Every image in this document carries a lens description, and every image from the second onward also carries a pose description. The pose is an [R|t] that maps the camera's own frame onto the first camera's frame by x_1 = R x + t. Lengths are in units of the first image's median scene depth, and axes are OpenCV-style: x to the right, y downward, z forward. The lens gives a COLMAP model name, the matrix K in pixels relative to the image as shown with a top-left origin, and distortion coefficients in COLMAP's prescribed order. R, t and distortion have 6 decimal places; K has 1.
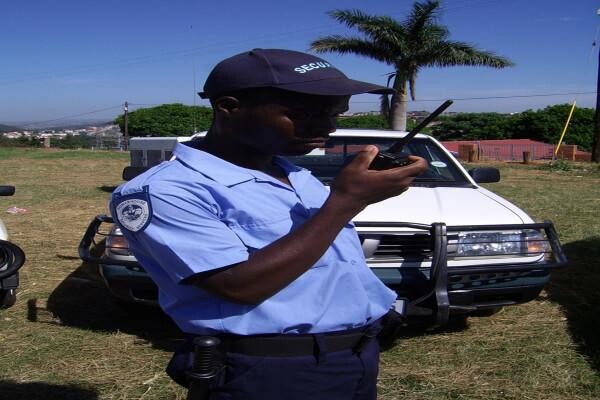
lens RADIAL K [[841.3, 0, 300.0], [0, 841.3, 200.0], [0, 0, 1]] dist [-0.156816, -0.047766]
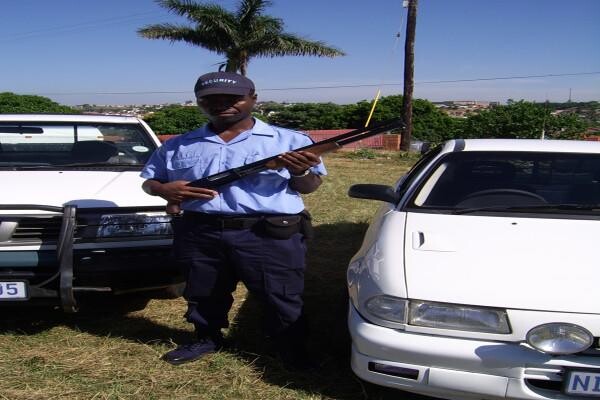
lens RADIAL K [[841.3, 0, 300.0], [0, 841.3, 200.0], [0, 0, 1]] dist [-0.156816, -0.047766]
pose [[0.982401, -0.009661, 0.186532, 0.228870], [0.007437, 0.999893, 0.012618, 0.010219], [-0.186634, -0.011009, 0.982368, -0.022496]]
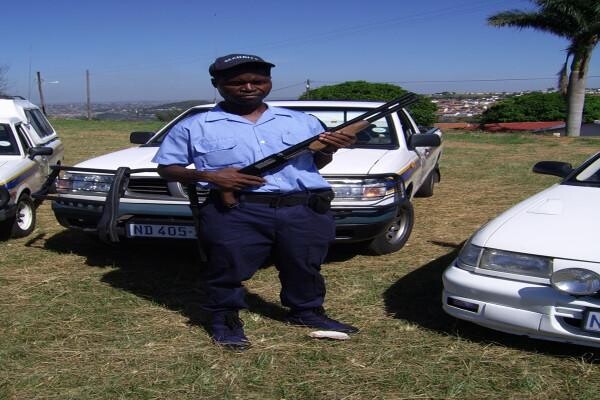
lens RADIAL K [[854.7, 0, 262.9], [0, 854.7, 181.9], [0, 0, 1]] dist [-0.021319, -1.064460]
pose [[0.963225, 0.015047, -0.268274, 0.462289], [-0.014132, 0.999886, 0.005340, 0.035550], [0.268323, -0.001352, 0.963328, -0.230943]]
